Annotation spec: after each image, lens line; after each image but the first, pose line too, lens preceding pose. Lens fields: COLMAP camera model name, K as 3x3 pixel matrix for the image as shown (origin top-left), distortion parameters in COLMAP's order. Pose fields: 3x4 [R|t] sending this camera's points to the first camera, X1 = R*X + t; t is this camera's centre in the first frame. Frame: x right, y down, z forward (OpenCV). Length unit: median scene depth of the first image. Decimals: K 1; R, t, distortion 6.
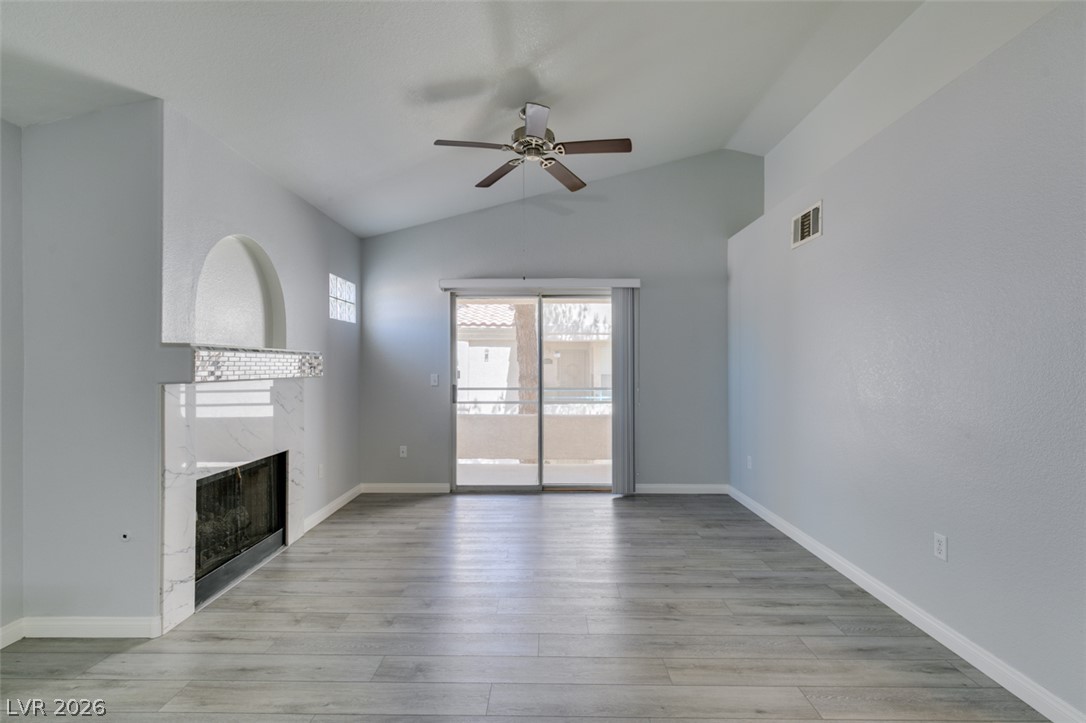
lens RADIAL K [[487.6, 0, 538.3], [0, 487.6, 362.0], [0, 0, 1]] dist [0.004196, -0.001198]
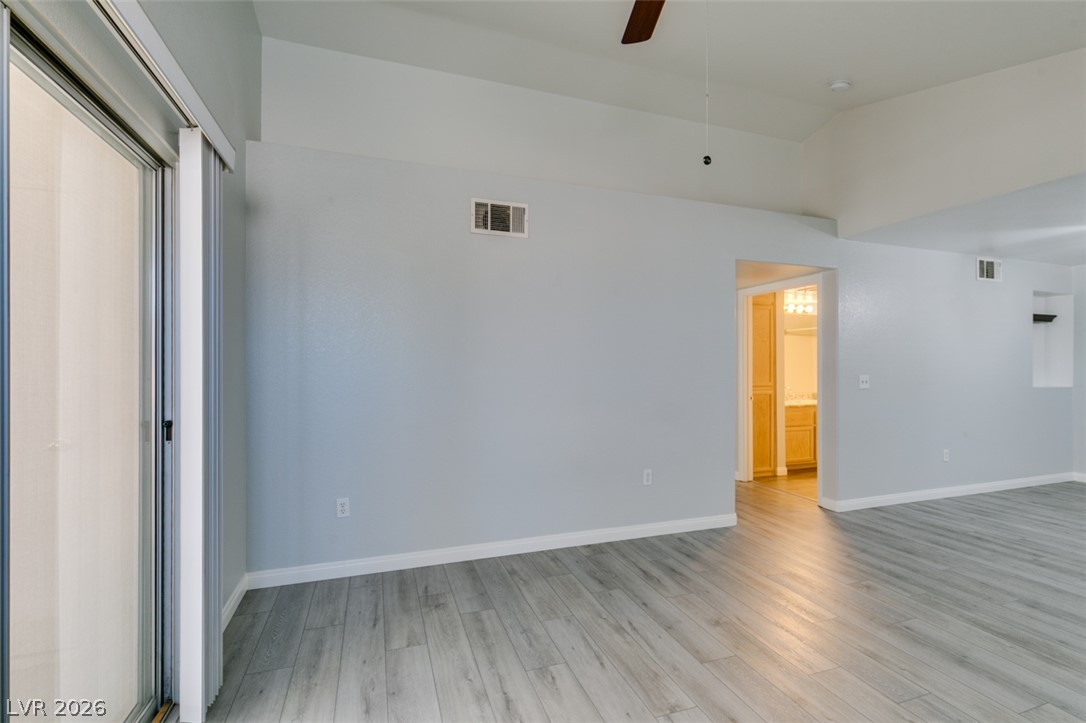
lens RADIAL K [[487.6, 0, 540.4], [0, 487.6, 362.6], [0, 0, 1]] dist [0.004196, -0.001198]
pose [[-0.346735, 0.003342, 0.937957, -0.354567], [-0.011648, 0.999901, -0.007869, 0.009682], [-0.937891, -0.013653, -0.346662, 1.190013]]
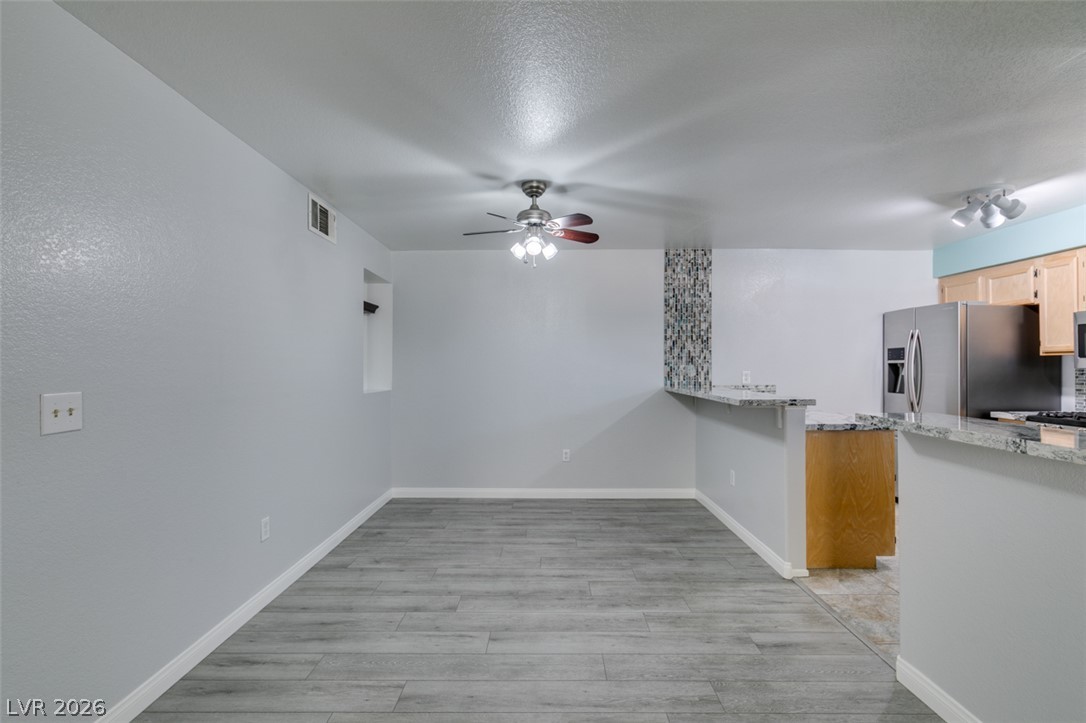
lens RADIAL K [[487.6, 0, 548.2], [0, 487.6, 363.1], [0, 0, 1]] dist [0.004196, -0.001198]
pose [[-0.999855, 0.001269, -0.016974, 0.095761], [0.001561, 0.999850, -0.017223, 0.004949], [0.016950, -0.017247, -0.999708, 0.439622]]
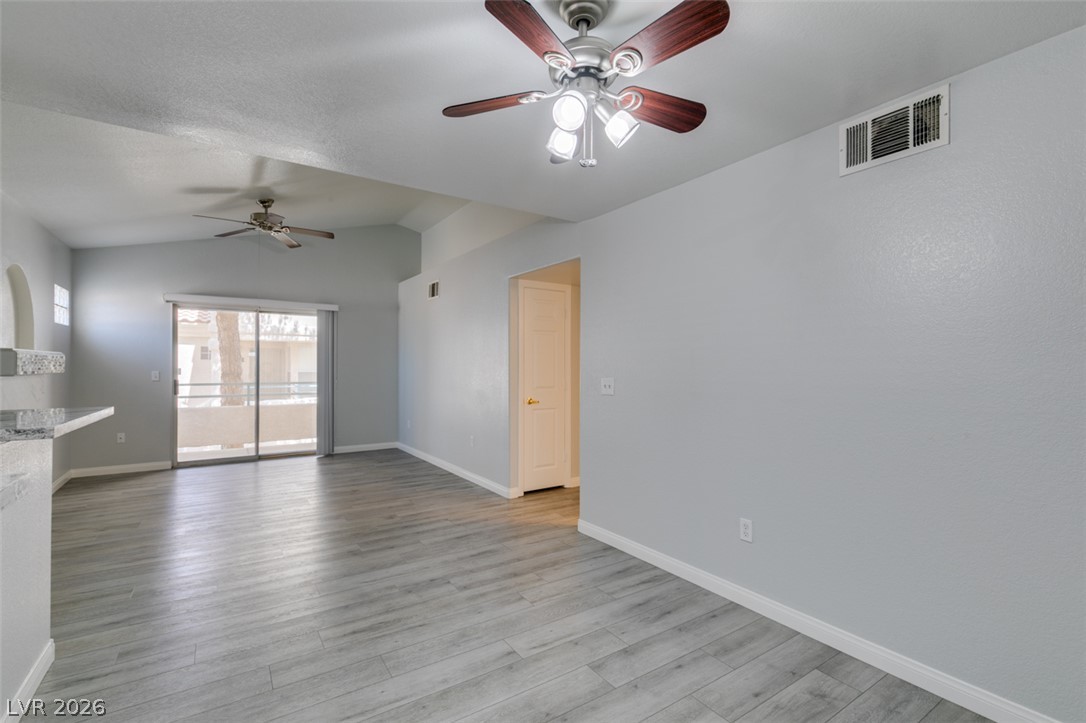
lens RADIAL K [[487.6, 0, 538.8], [0, 487.6, 363.4], [0, 0, 1]] dist [0.004196, -0.001198]
pose [[0.824743, 0.006083, 0.565475, -0.159100], [-0.009118, 0.999955, 0.002541, -0.008189], [-0.565434, -0.007252, 0.824762, -0.715016]]
